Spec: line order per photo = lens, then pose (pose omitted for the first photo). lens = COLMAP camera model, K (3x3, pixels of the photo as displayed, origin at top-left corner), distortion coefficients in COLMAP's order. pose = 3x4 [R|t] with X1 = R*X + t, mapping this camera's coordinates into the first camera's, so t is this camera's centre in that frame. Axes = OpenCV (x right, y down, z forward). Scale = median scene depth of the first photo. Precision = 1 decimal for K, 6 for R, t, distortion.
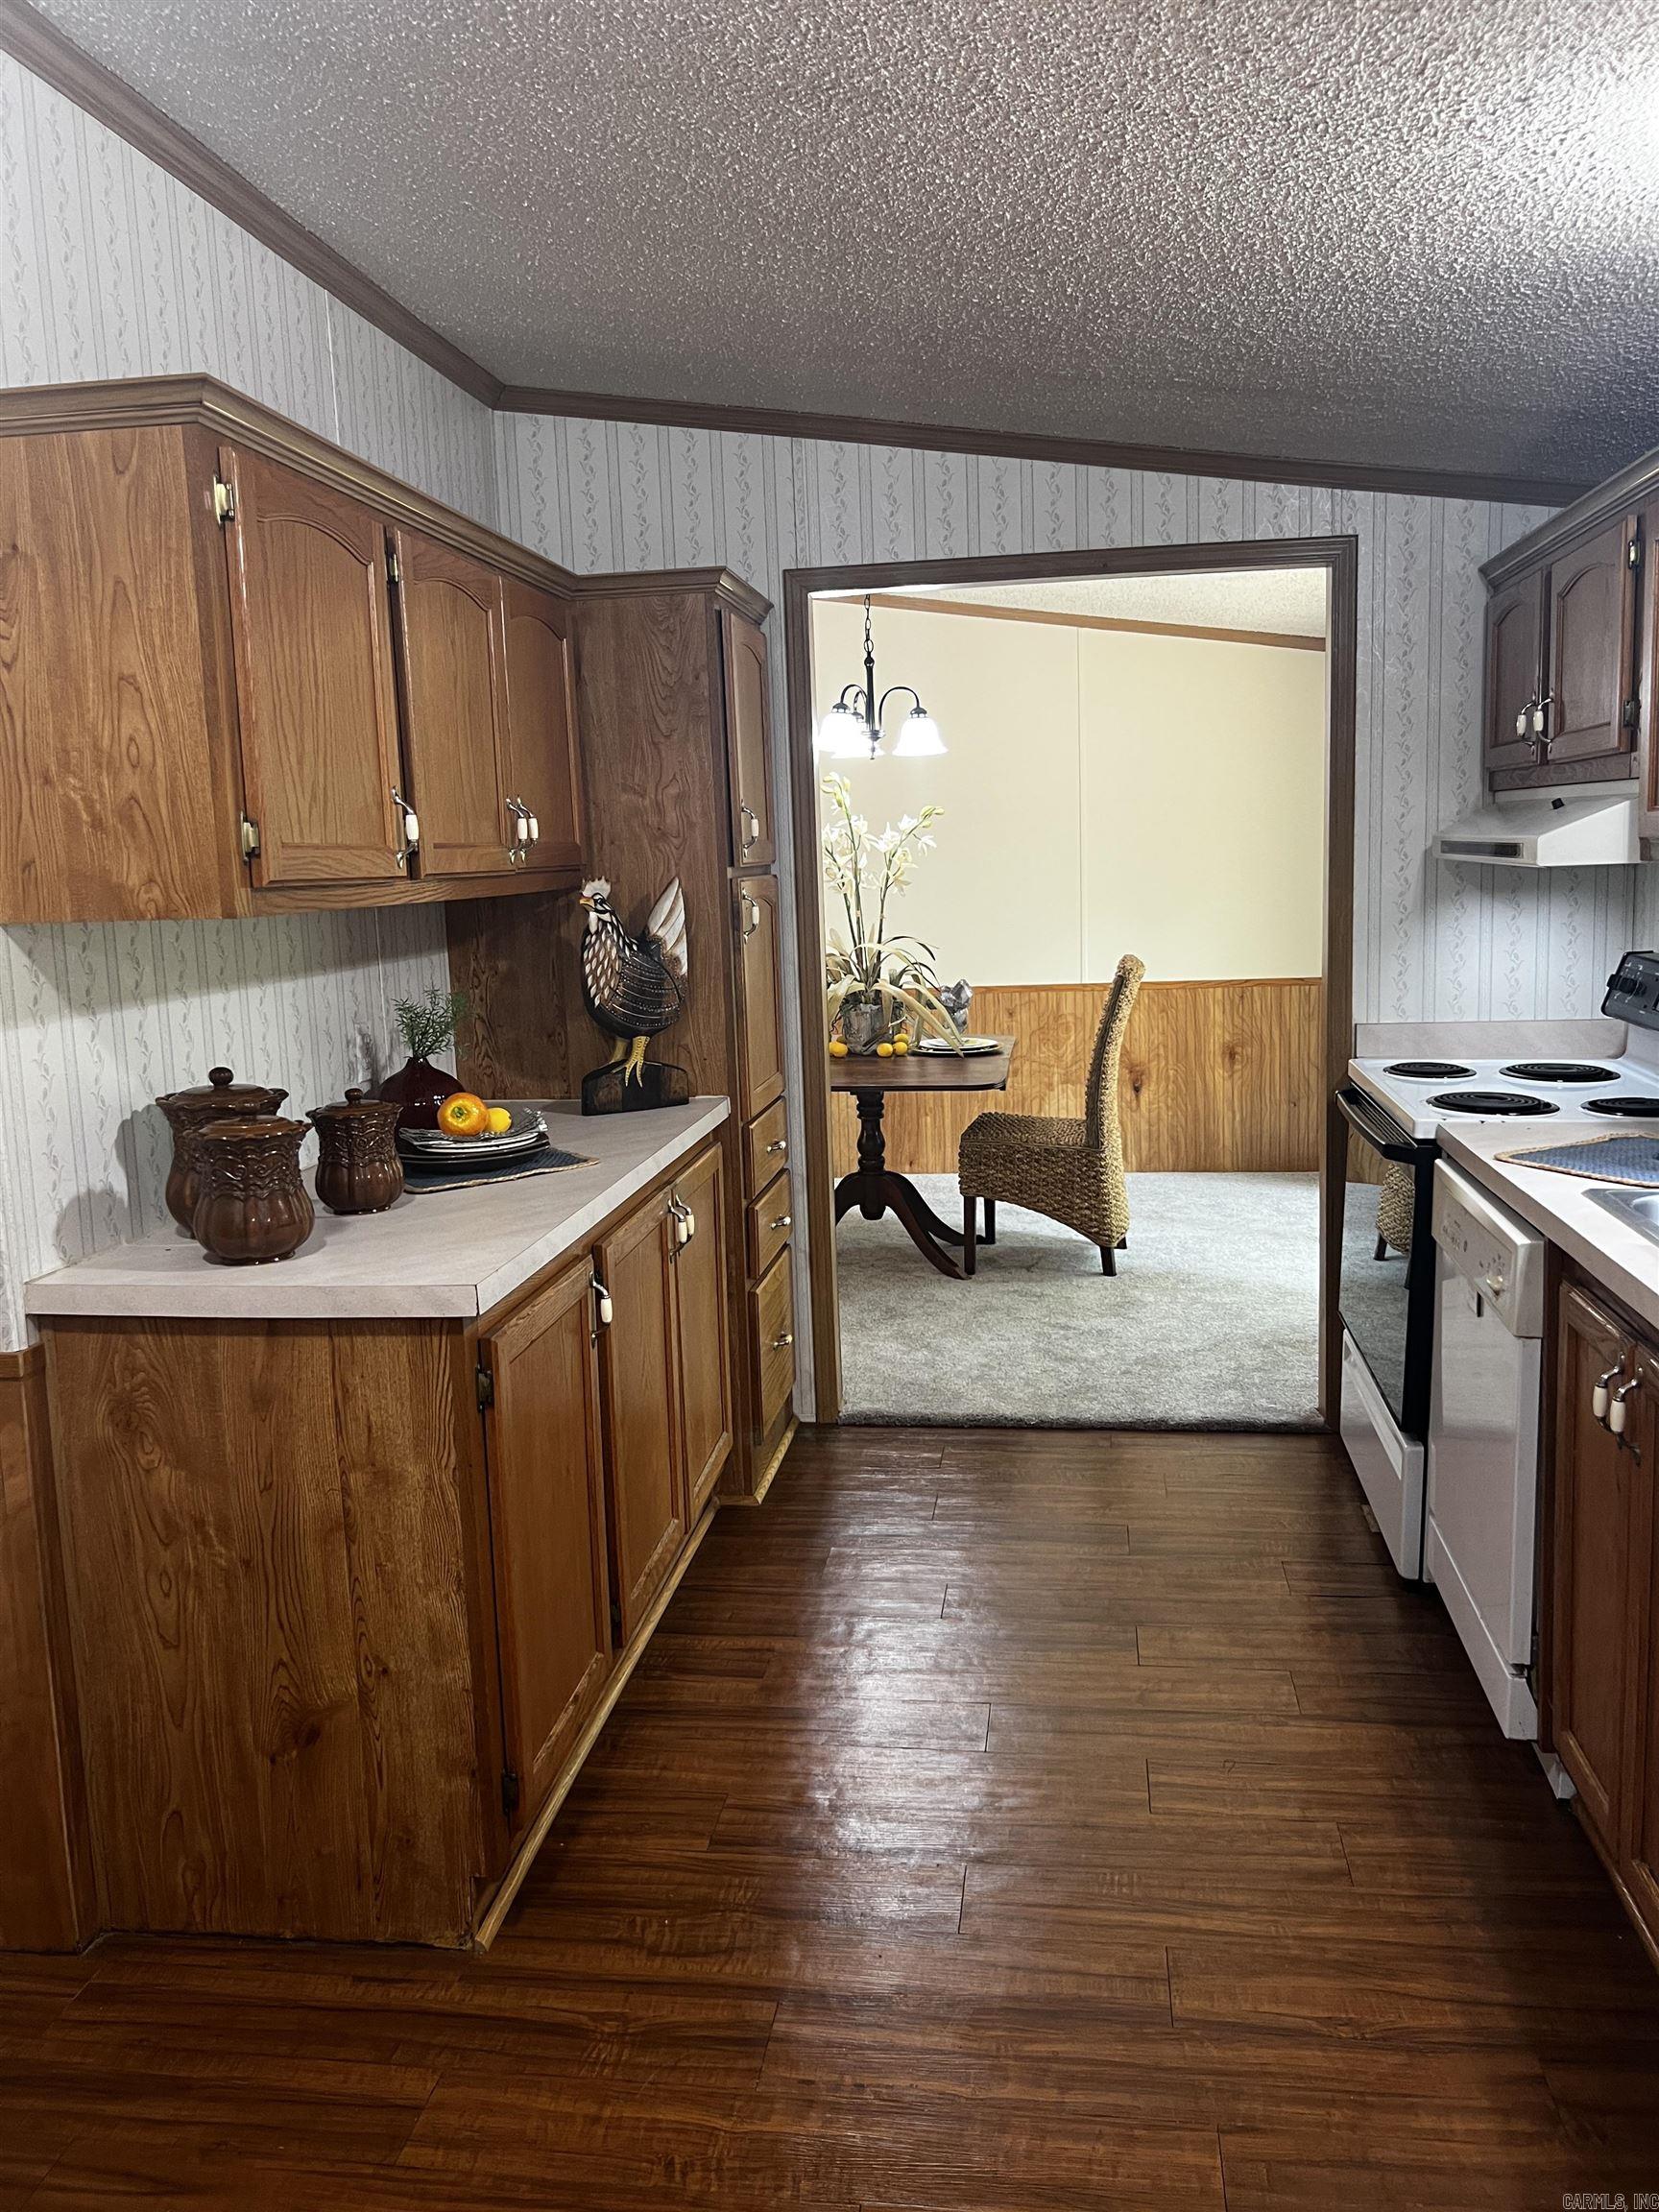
lens RADIAL K [[1662.2, 0, 853.2], [0, 1662.2, 1094.9], [0, 0, 1]] dist [0.062684, -0.069018]
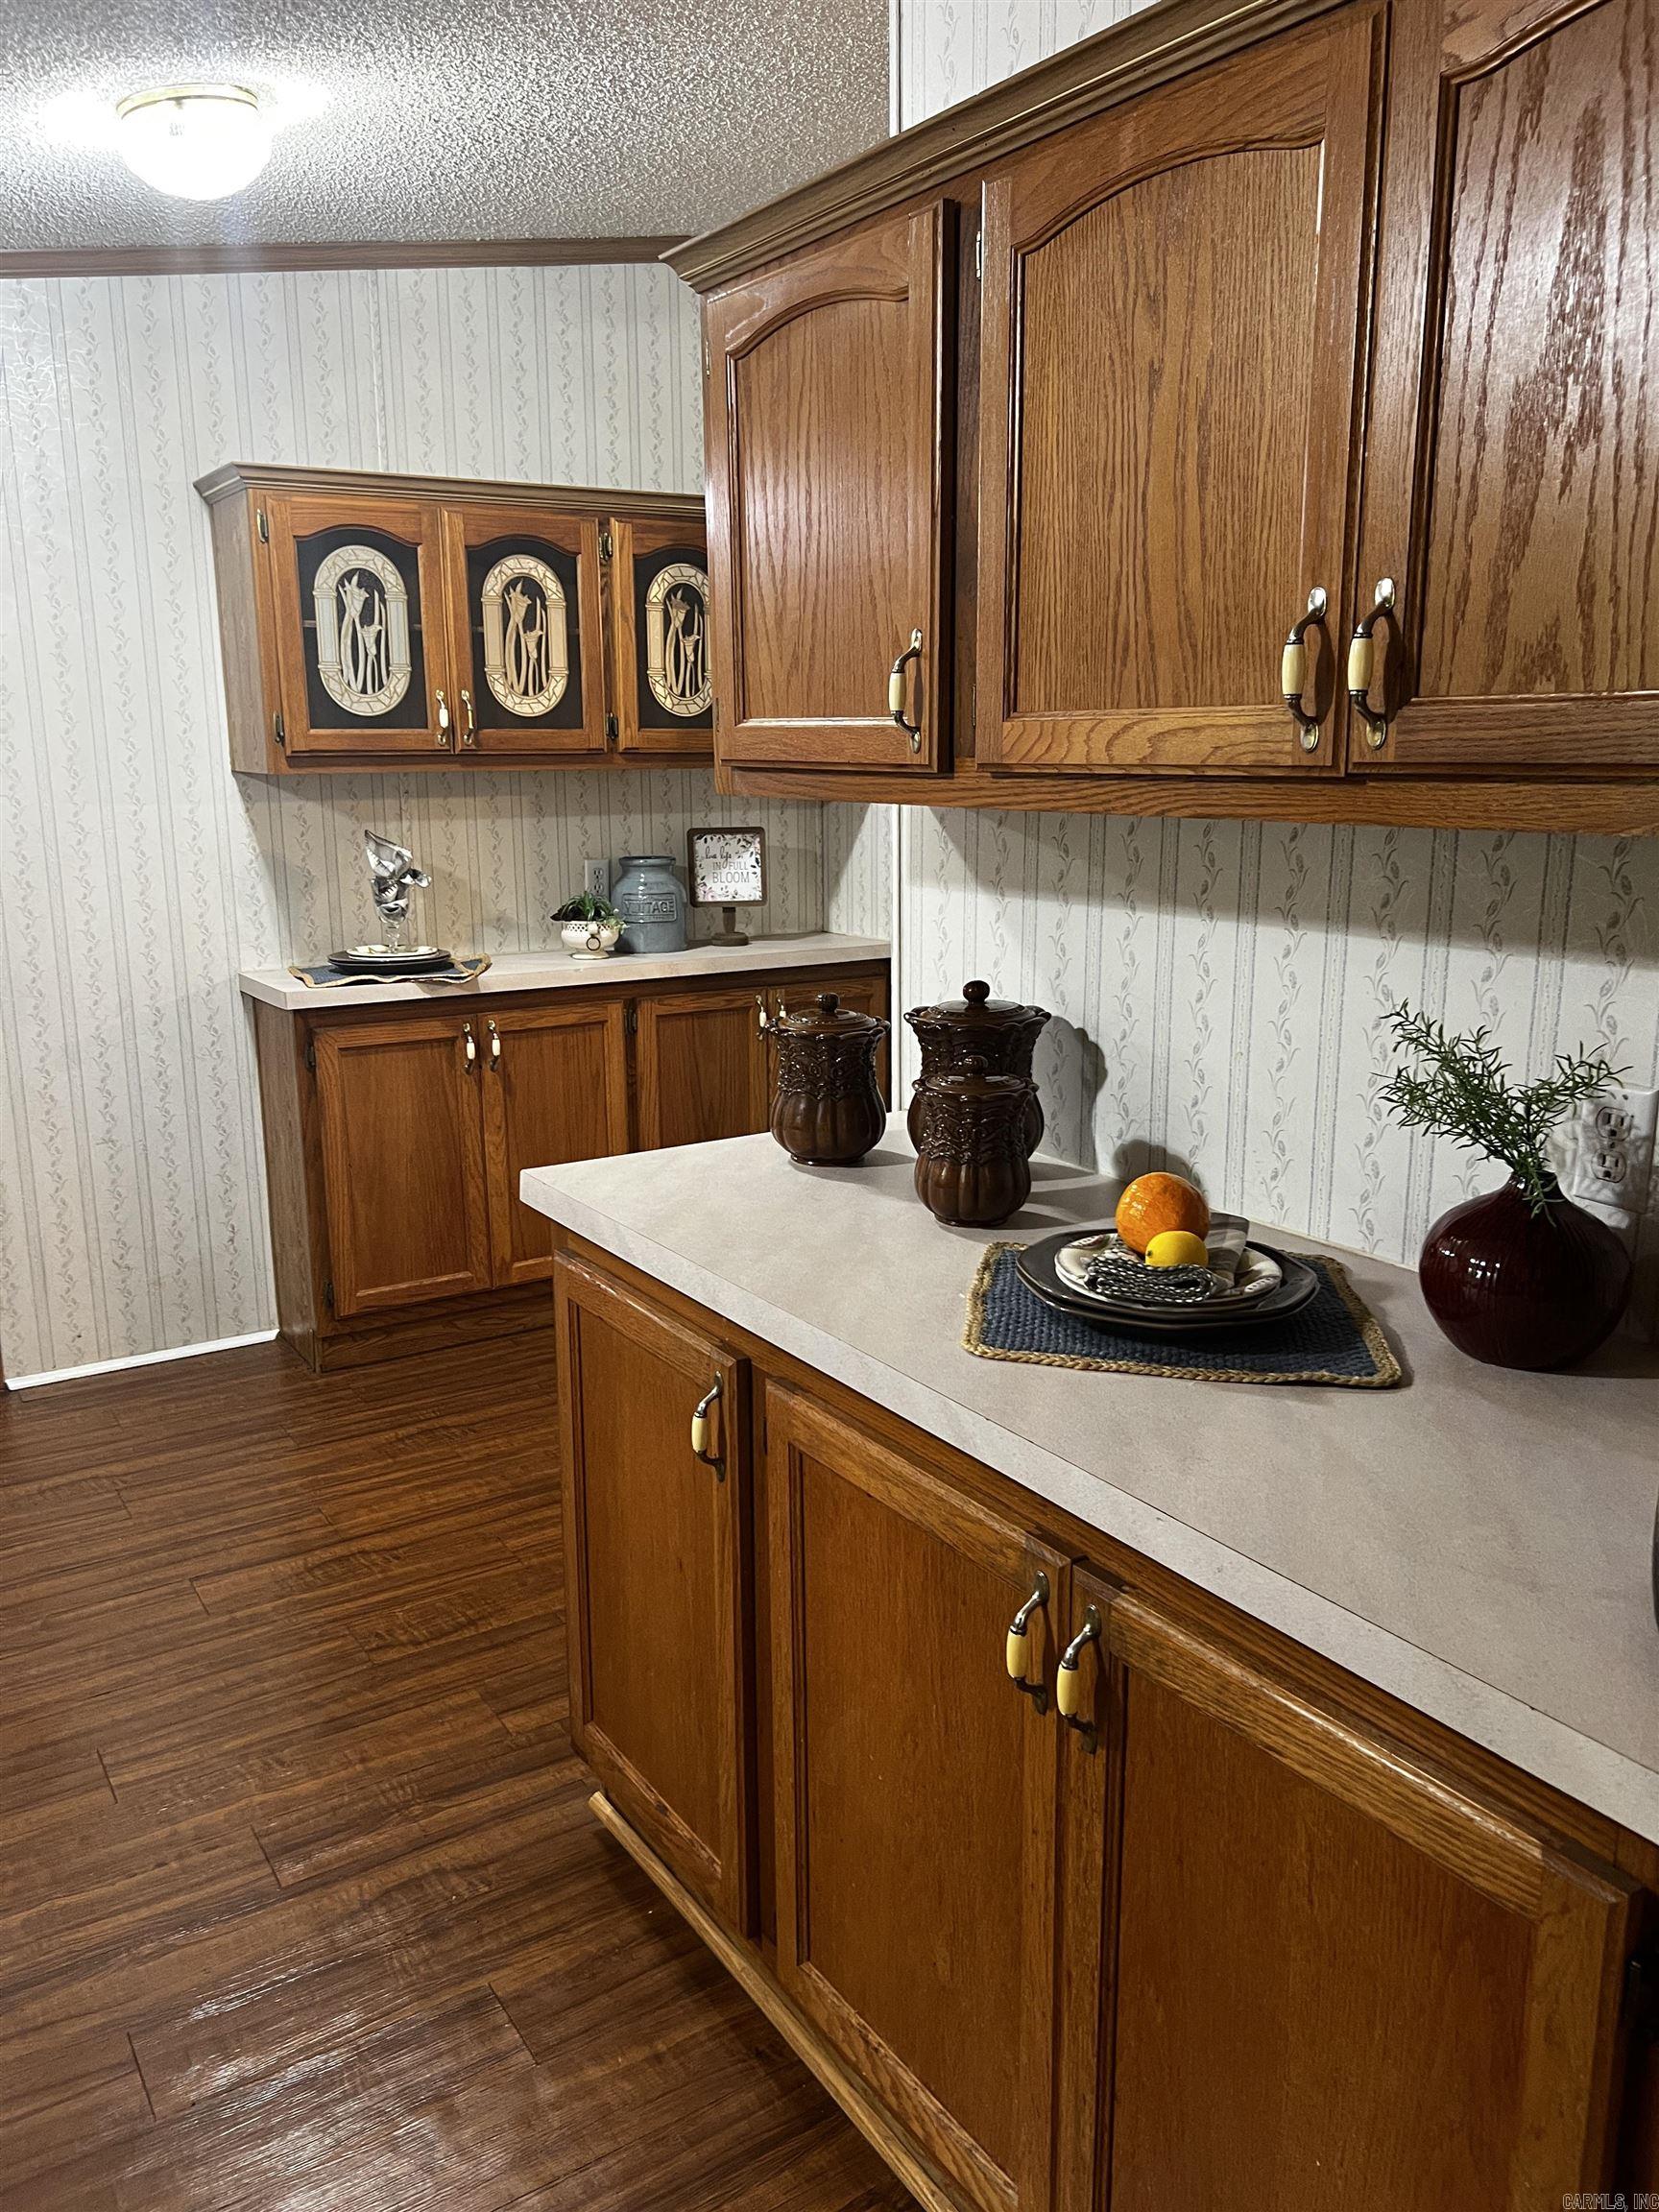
lens RADIAL K [[1662.1, 0, 795.3], [0, 1662.1, 1124.8], [0, 0, 1]] dist [0.068304, -0.083270]
pose [[-0.770187, 0.183776, -0.610769, 0.156754], [-0.059092, 0.932912, 0.355222, -0.169741], [0.635075, 0.309679, -0.707657, 1.092557]]
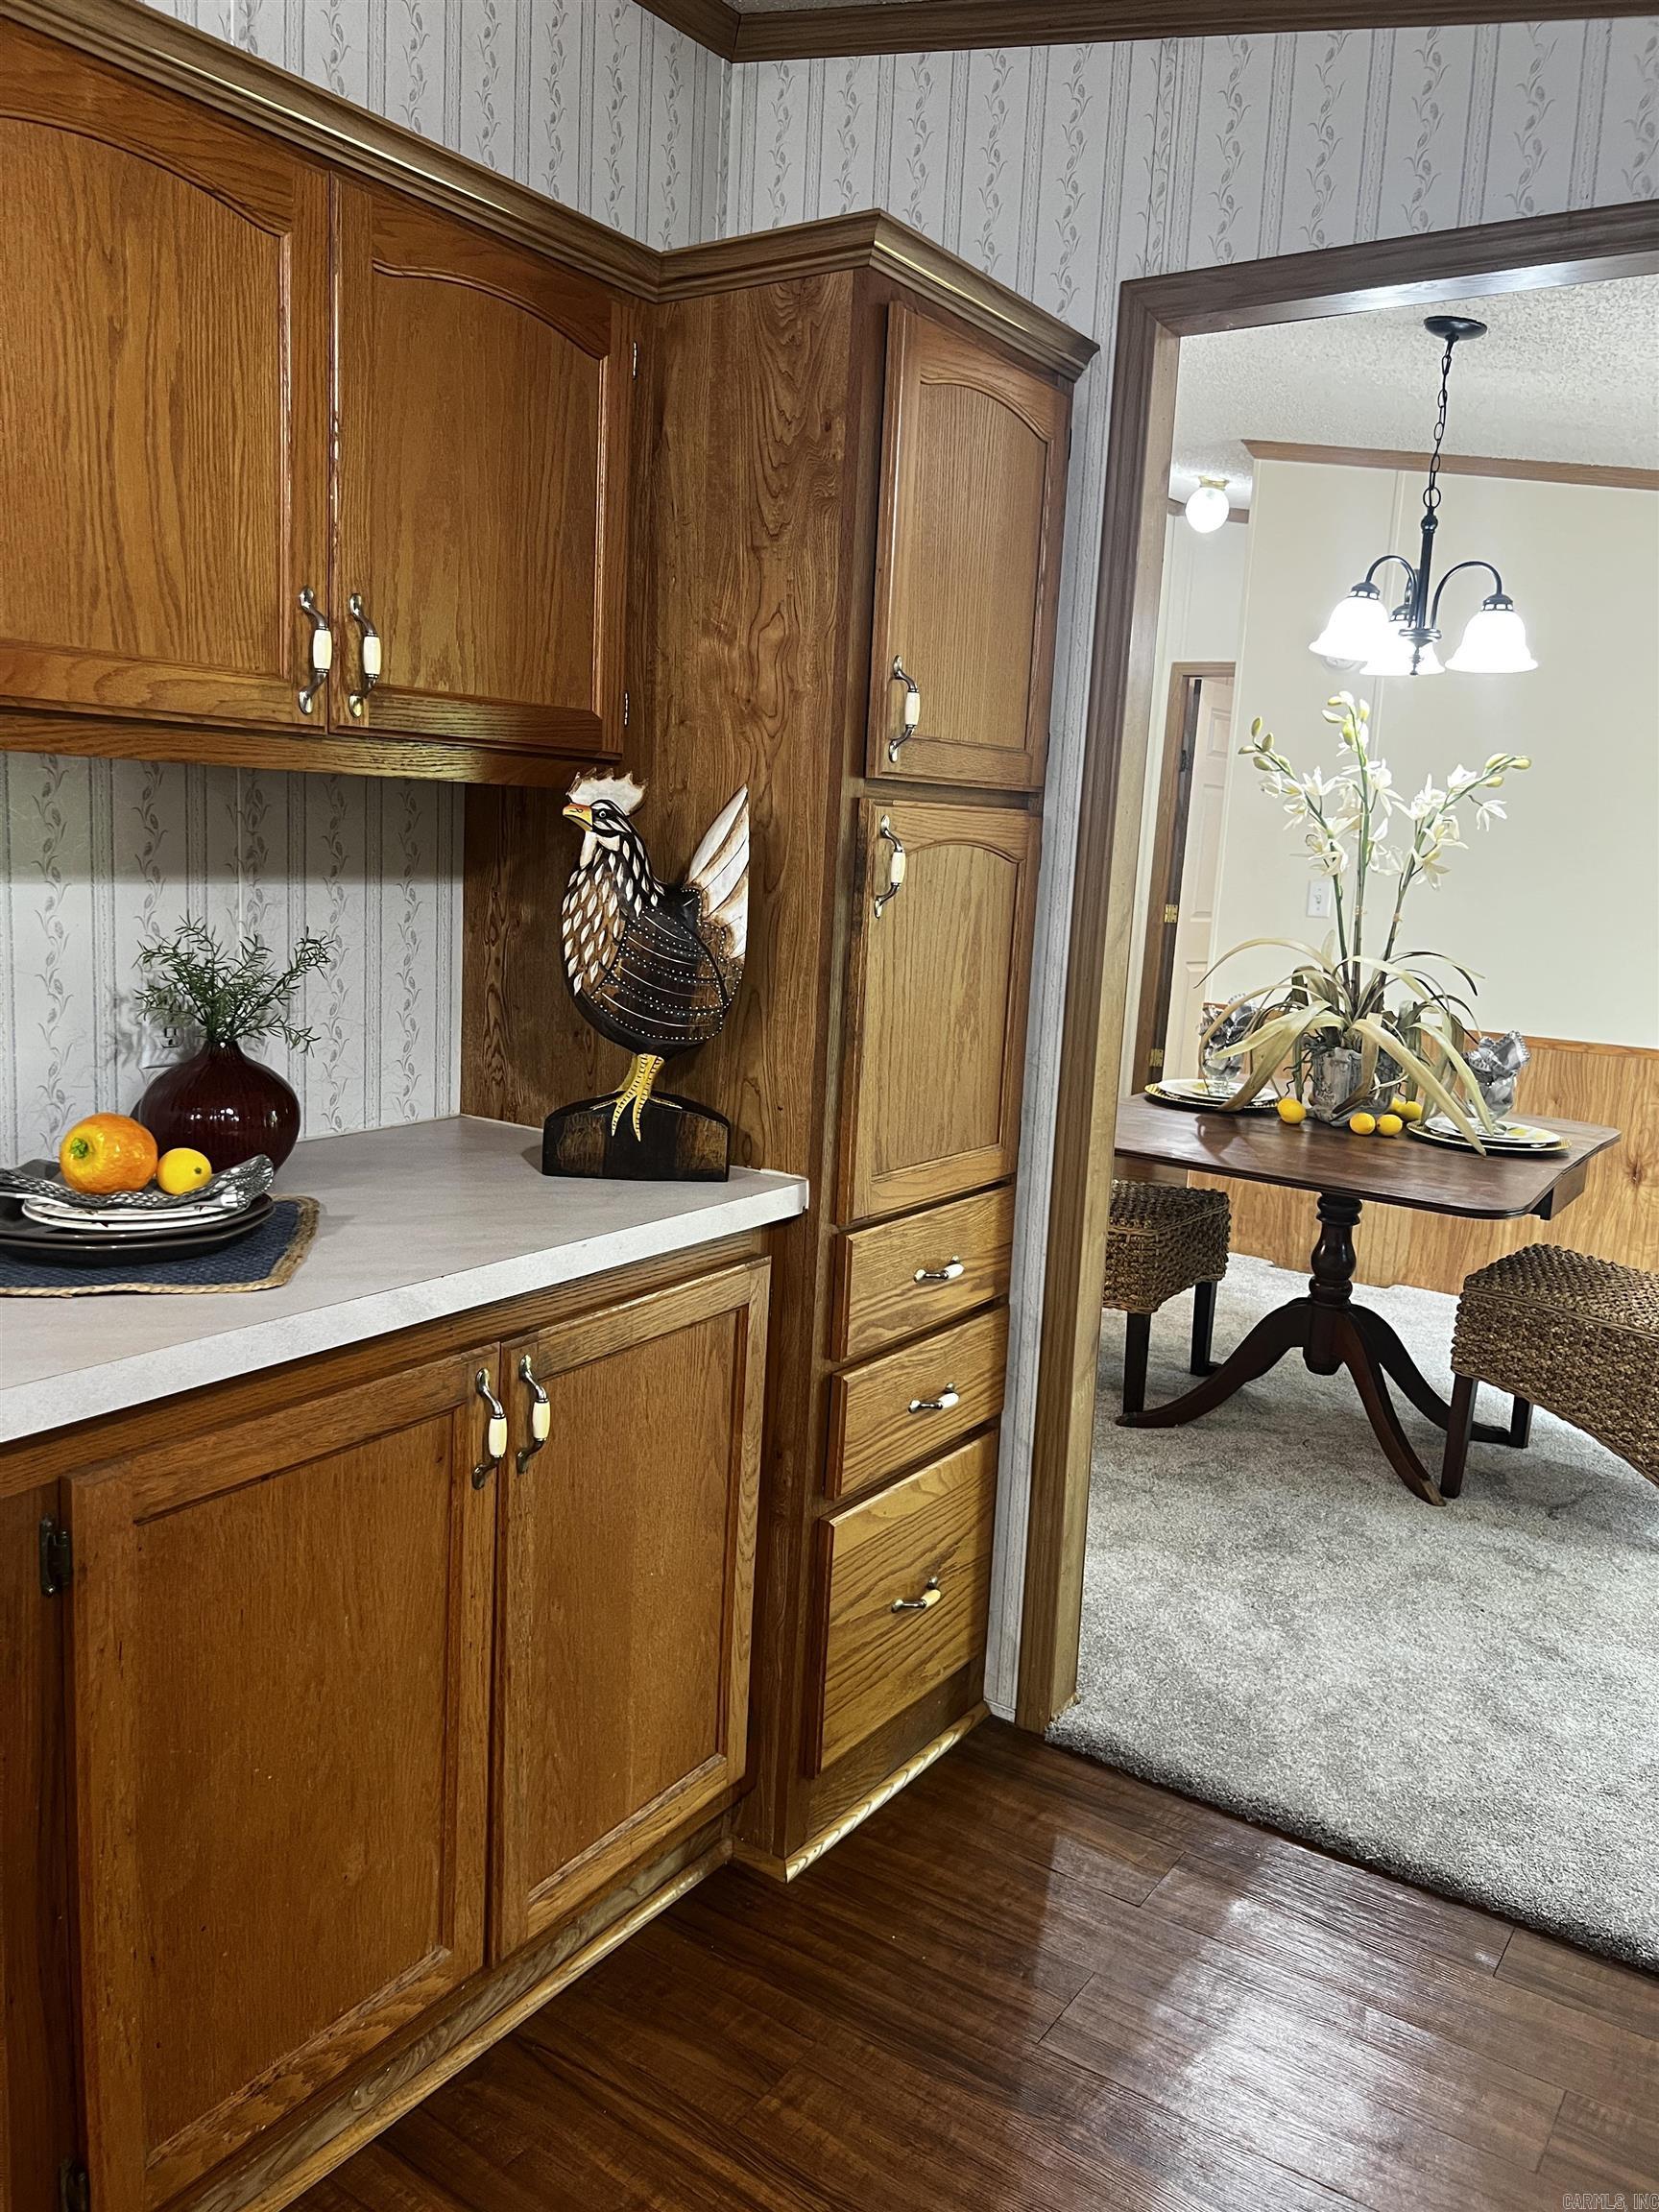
lens RADIAL K [[1681.6, 0, 821.7], [0, 1681.6, 1094.8], [0, 0, 1]] dist [0.050855, -0.060854]
pose [[0.891189, 0.148471, -0.428648, 0.178175], [-0.145608, 0.988547, 0.039675, -0.053405], [0.429629, 0.027057, 0.902600, 0.499458]]
